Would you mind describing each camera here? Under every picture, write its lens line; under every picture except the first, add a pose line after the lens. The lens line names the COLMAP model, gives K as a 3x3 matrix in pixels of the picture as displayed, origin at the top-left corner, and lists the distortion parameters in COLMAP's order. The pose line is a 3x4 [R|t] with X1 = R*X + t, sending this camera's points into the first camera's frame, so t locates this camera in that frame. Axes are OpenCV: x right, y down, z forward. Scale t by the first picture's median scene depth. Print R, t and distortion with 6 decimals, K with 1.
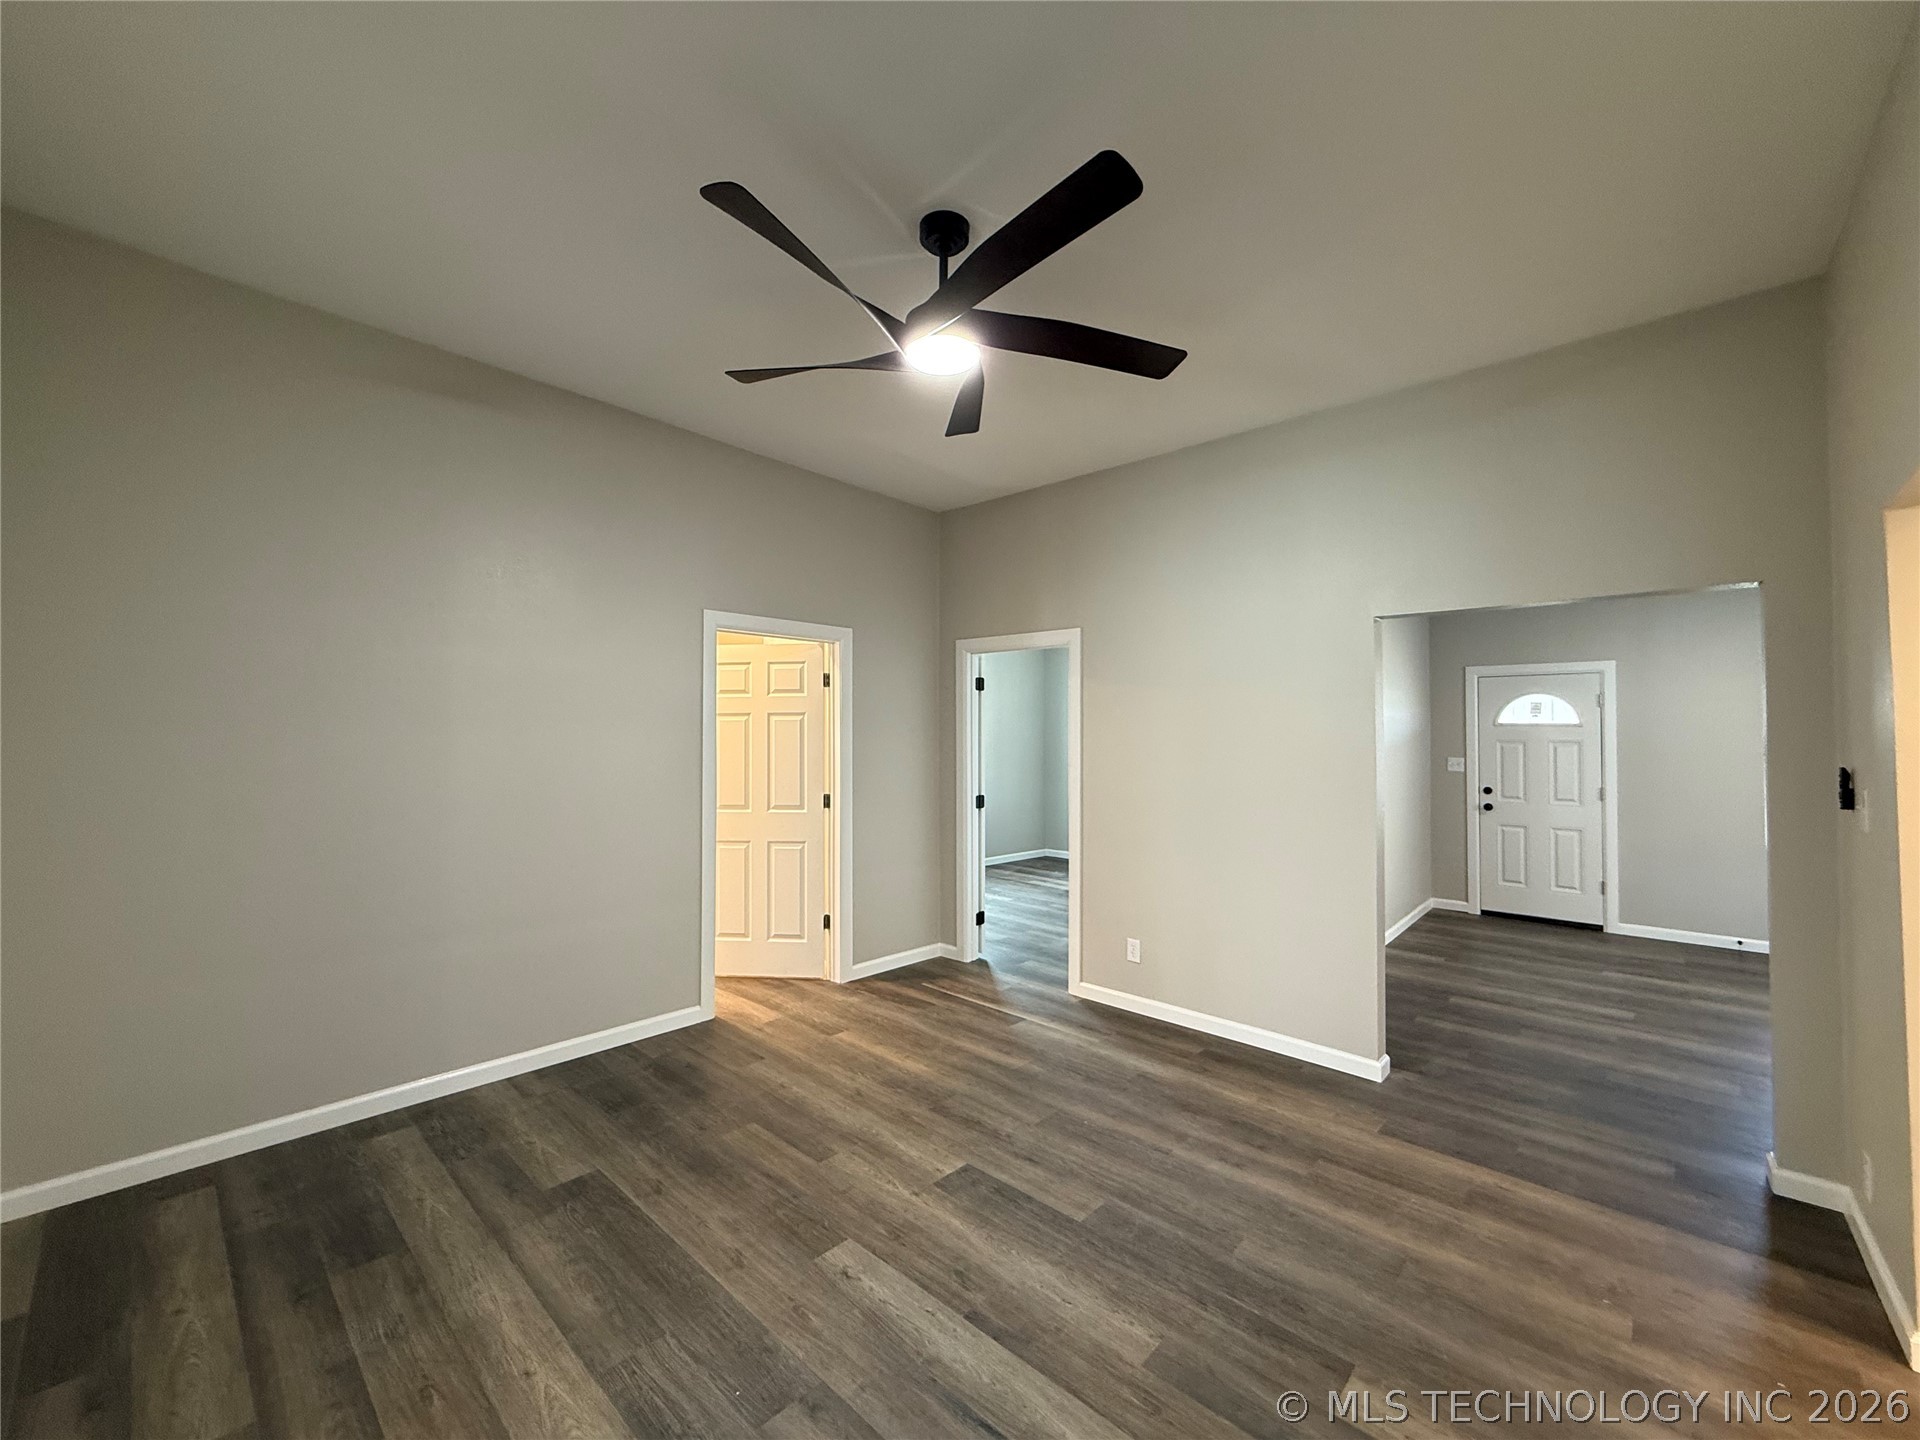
lens RADIAL K [[758.4, 0, 965.9], [0, 758.4, 724.4], [0, 0, 1]] dist [-0.001237, -0.000326]
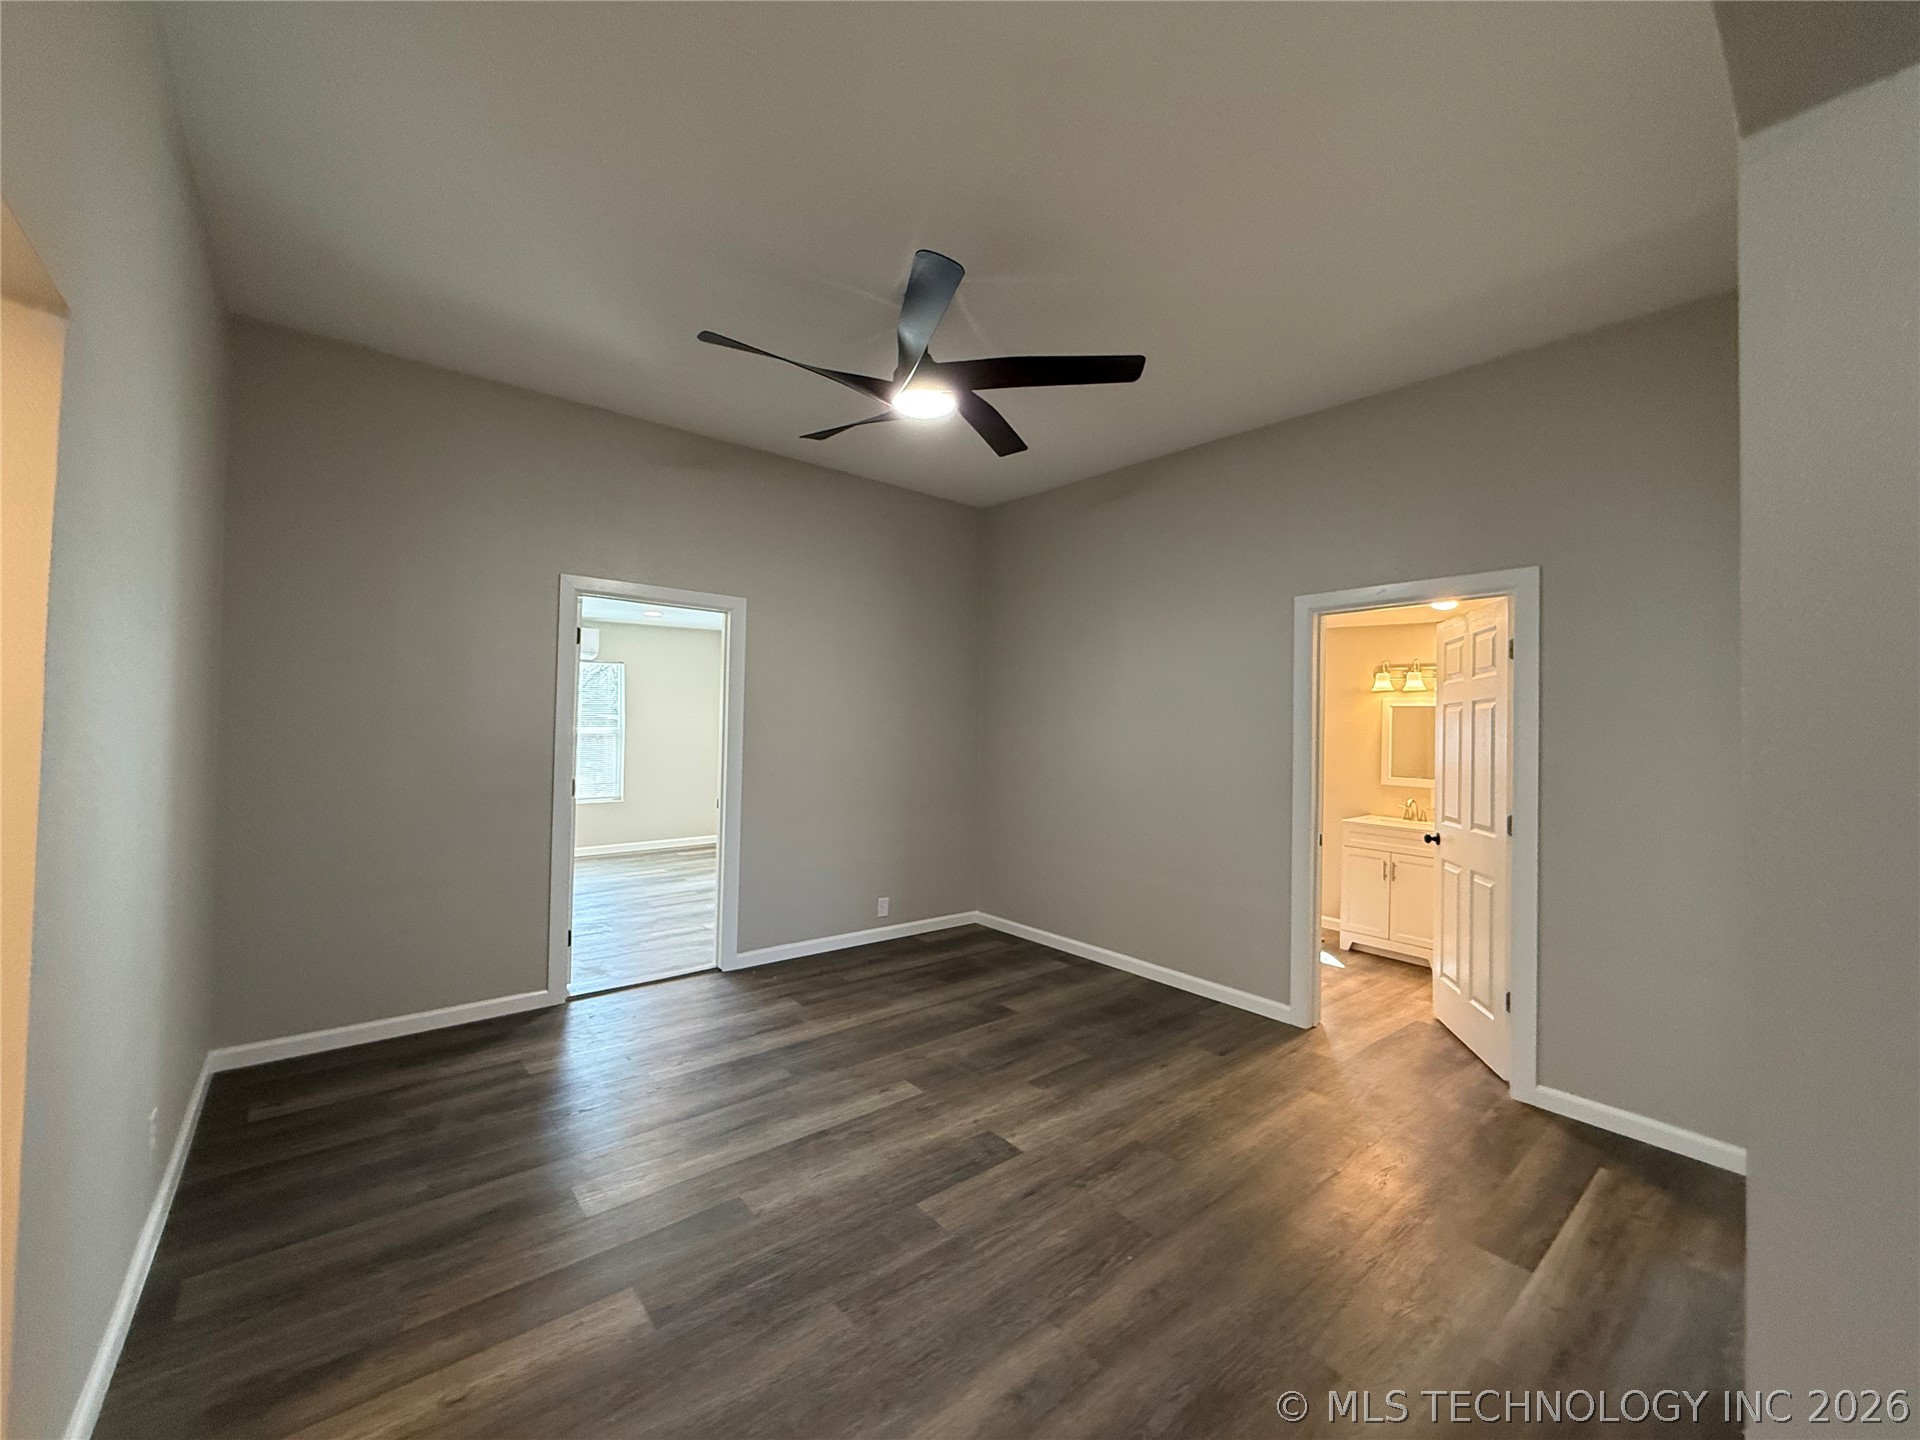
lens RADIAL K [[770.5, 0, 954.4], [0, 770.5, 721.0], [0, 0, 1]] dist [0.001133, 0.000234]
pose [[-0.135554, -0.015122, -0.990655, 1.361048], [-0.003010, 0.999885, -0.014851, 0.043989], [0.990765, 0.000969, -0.135584, 1.398153]]
